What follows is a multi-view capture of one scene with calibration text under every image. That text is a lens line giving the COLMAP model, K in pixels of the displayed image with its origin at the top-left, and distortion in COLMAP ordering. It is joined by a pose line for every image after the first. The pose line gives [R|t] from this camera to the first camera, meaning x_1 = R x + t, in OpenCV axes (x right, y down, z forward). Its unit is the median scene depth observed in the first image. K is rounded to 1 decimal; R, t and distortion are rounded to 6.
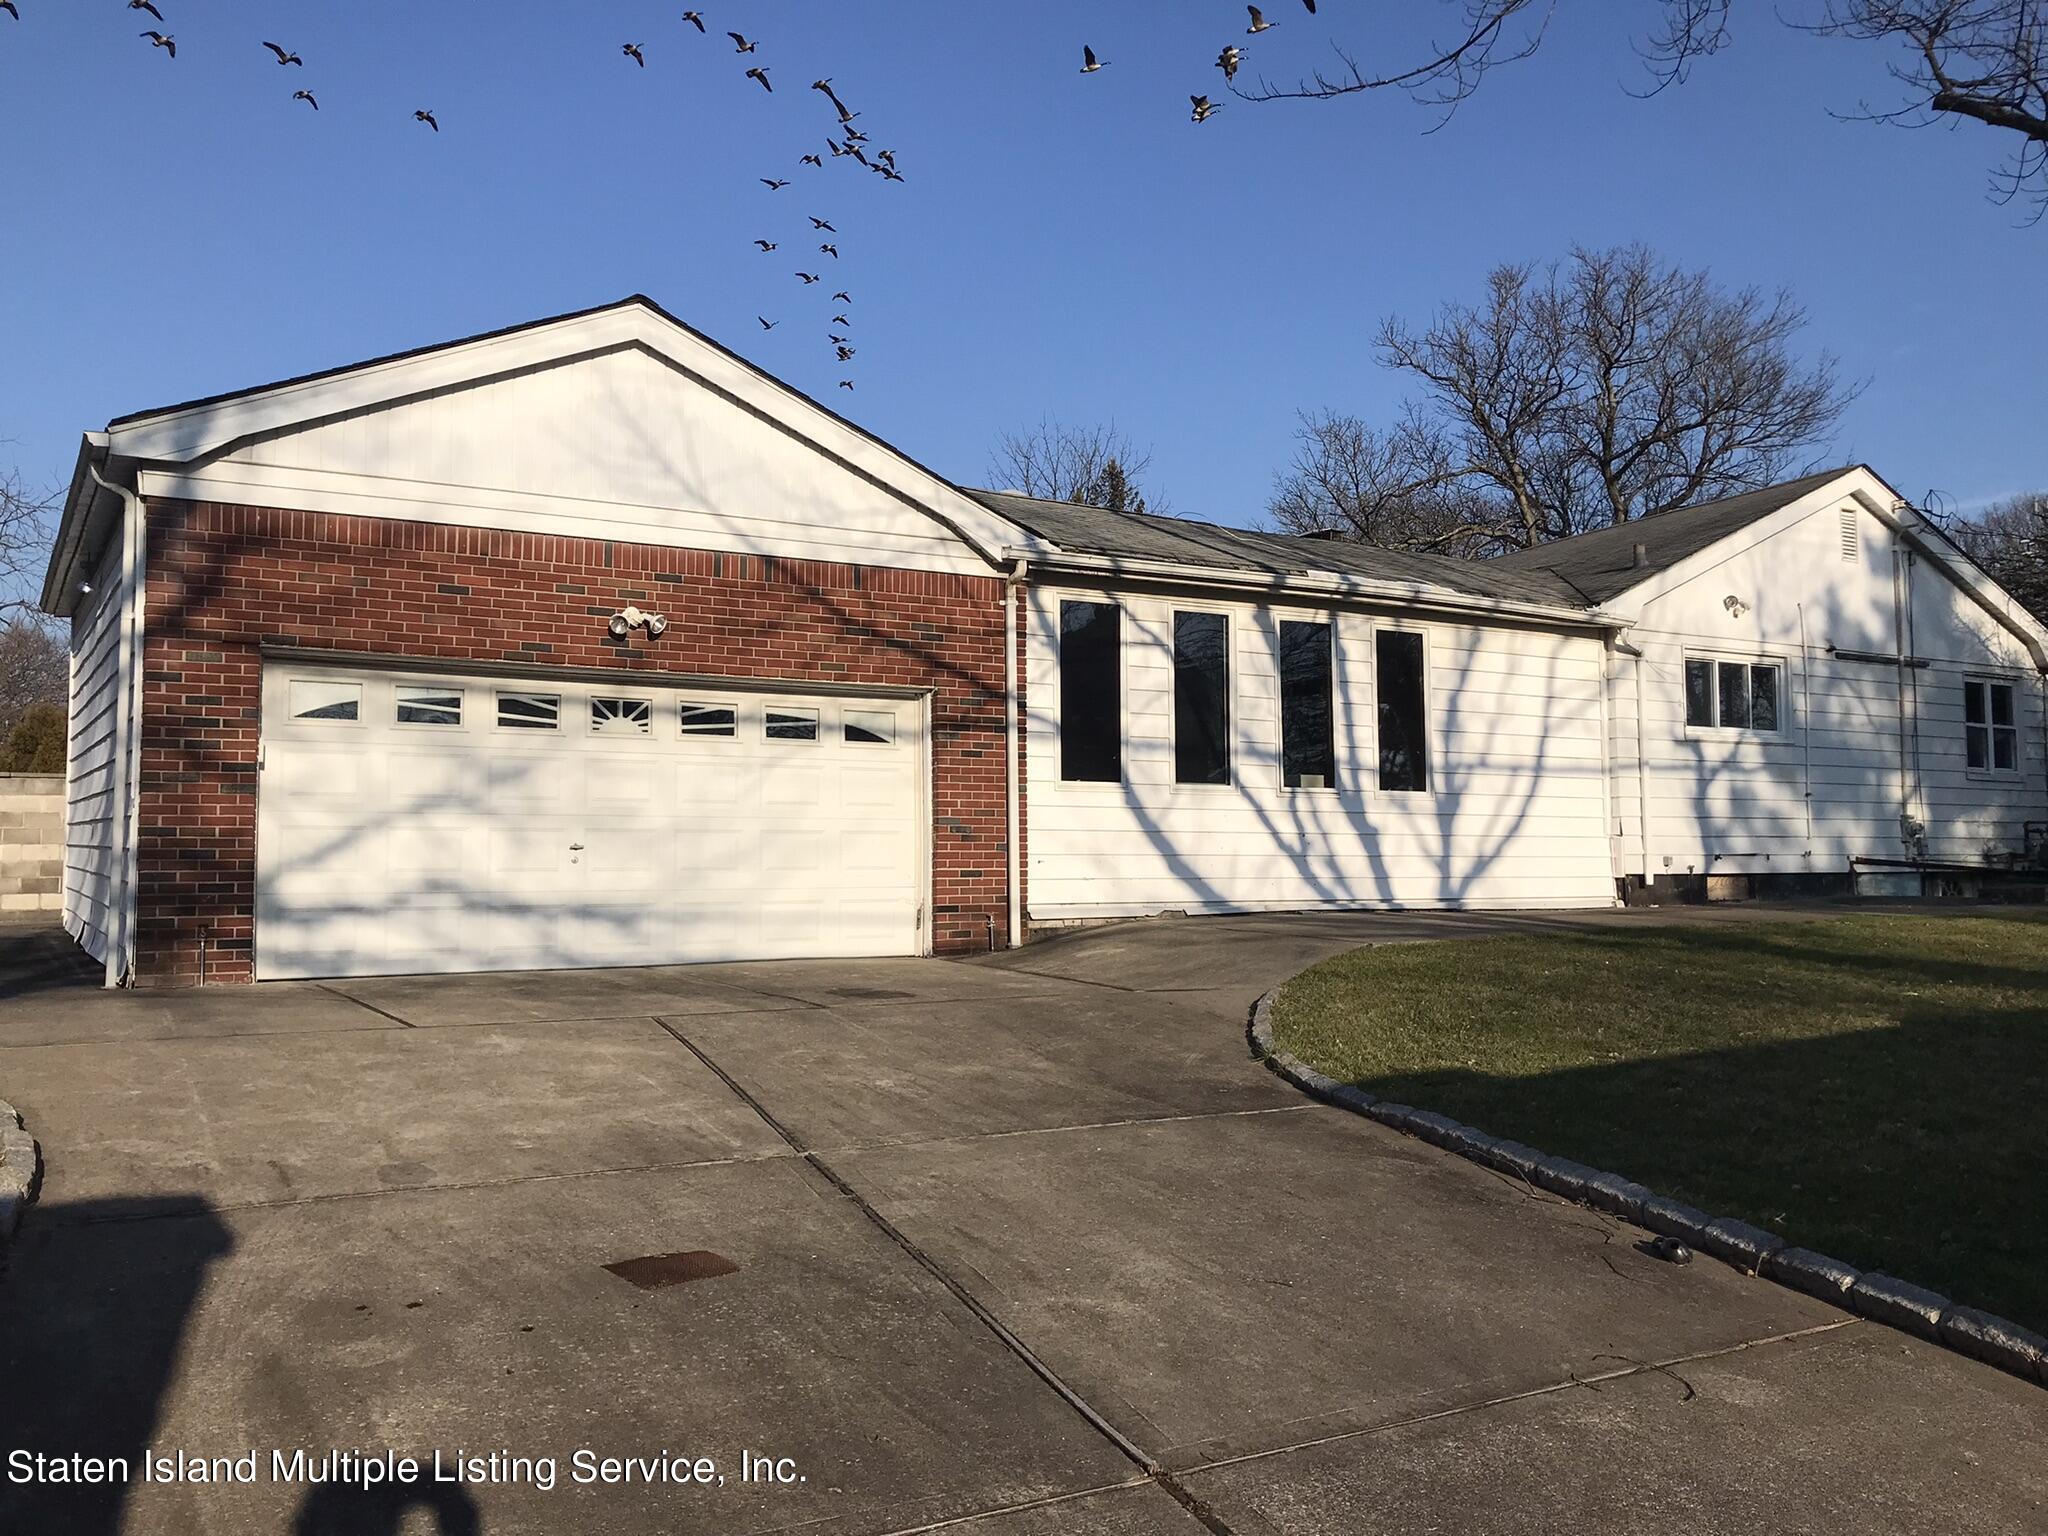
lens RADIAL K [[1672.9, 0, 1024.0], [0, 1672.9, 768.0], [0, 0, 1]] dist [-0.007972, 0.066202]
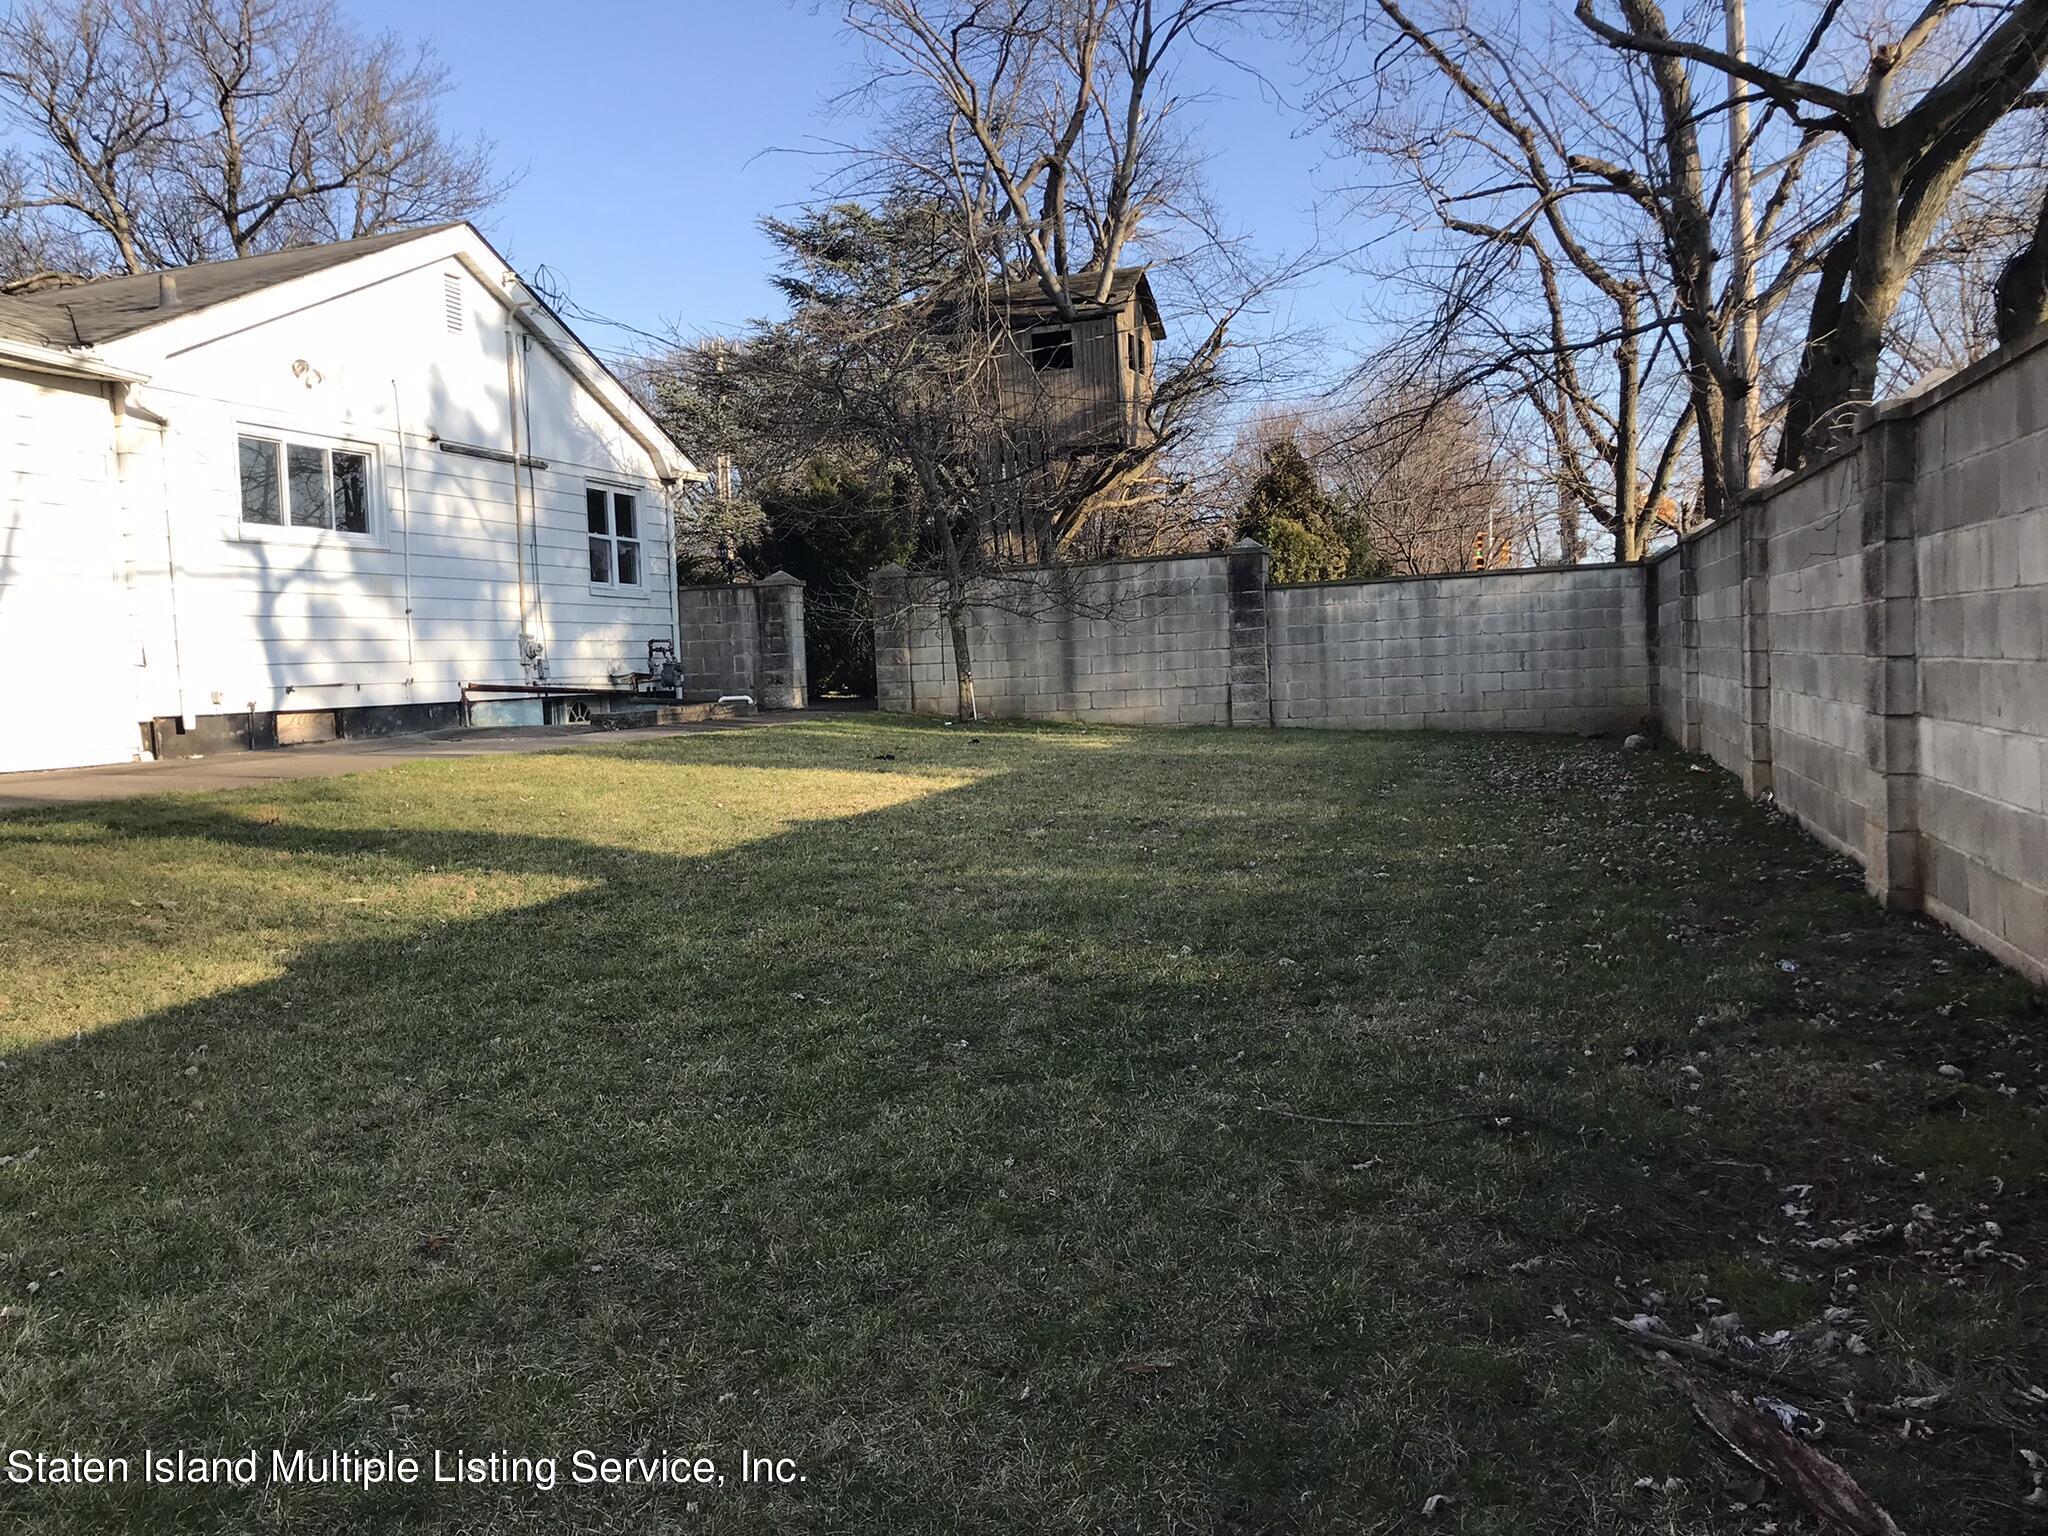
lens RADIAL K [[1664.8, 0, 1024.0], [0, 1664.8, 768.0], [0, 0, 1]] dist [-0.000016, -0.003869]
pose [[0.753898, -0.062491, 0.654013, 0.143183], [-0.007275, 0.994611, 0.103421, 0.005366], [-0.656951, -0.082726, 0.749381, 0.157363]]
